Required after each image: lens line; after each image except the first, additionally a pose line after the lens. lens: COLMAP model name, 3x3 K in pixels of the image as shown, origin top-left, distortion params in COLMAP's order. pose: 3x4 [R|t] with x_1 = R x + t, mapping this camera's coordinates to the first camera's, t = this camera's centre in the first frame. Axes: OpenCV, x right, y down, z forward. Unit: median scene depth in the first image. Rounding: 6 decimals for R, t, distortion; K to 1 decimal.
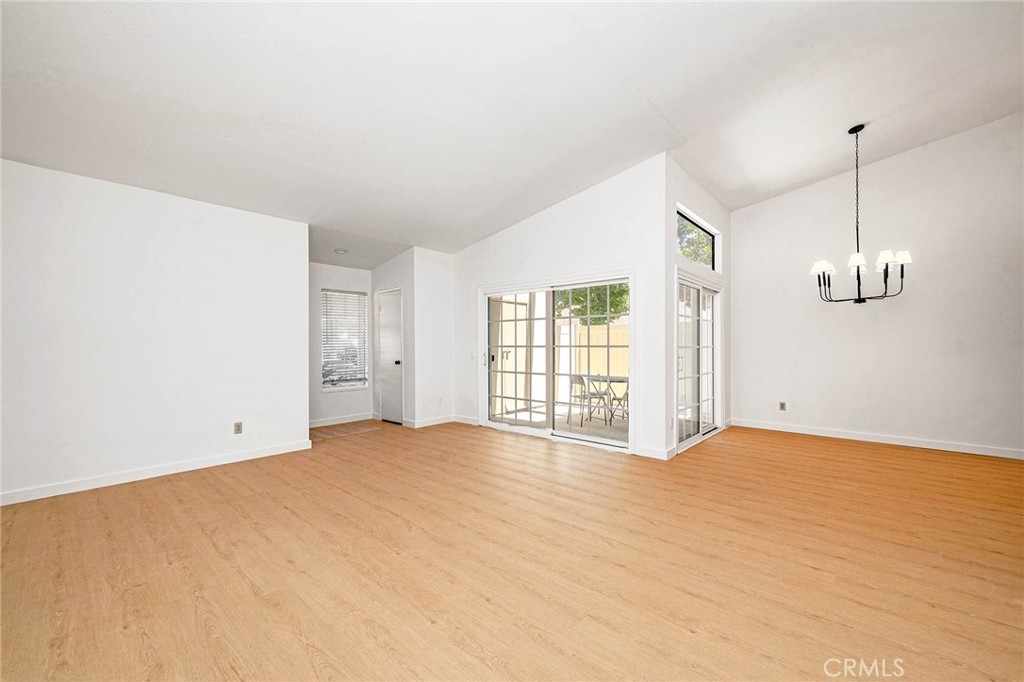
lens RADIAL K [[407.2, 0, 511.1], [0, 407.2, 343.8], [0, 0, 1]] dist [0.001564, -0.000575]
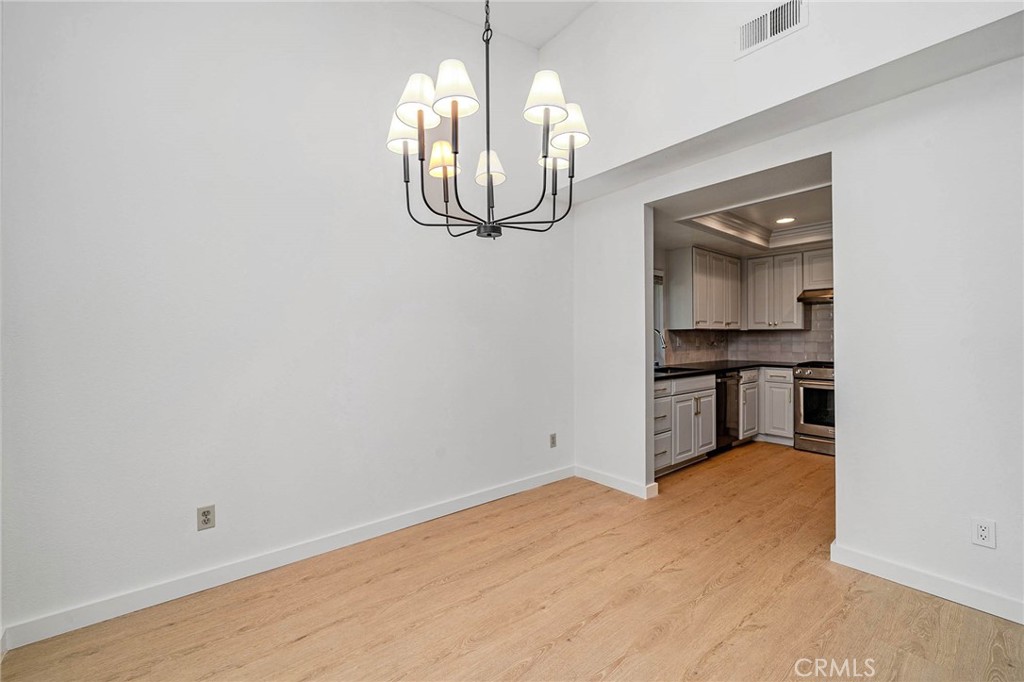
lens RADIAL K [[407.2, 0, 502.8], [0, 407.2, 335.4], [0, 0, 1]] dist [0.001564, -0.000575]
pose [[0.157184, 0.008080, 0.987536, 0.471448], [0.003605, 0.999955, -0.008755, -0.001478], [-0.987563, 0.004937, 0.157148, 0.912925]]
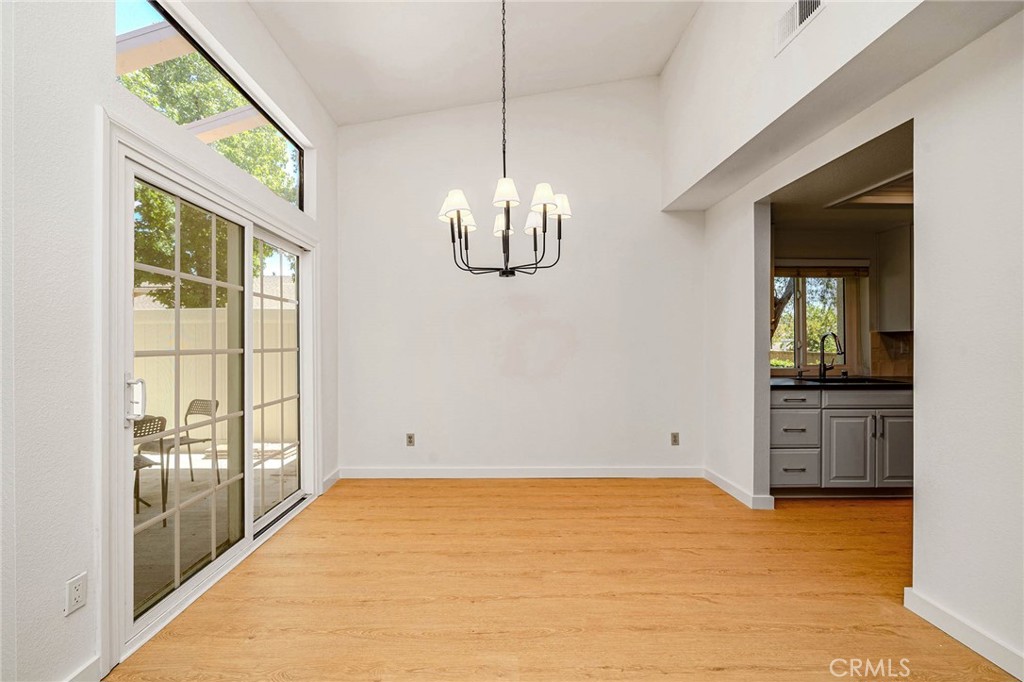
lens RADIAL K [[407.2, 0, 504.6], [0, 407.2, 344.3], [0, 0, 1]] dist [0.001564, -0.000575]
pose [[0.728933, -0.003481, 0.684577, 0.437471], [0.001407, 0.999993, 0.003586, -0.002462], [-0.684584, -0.001651, 0.728932, 0.559092]]
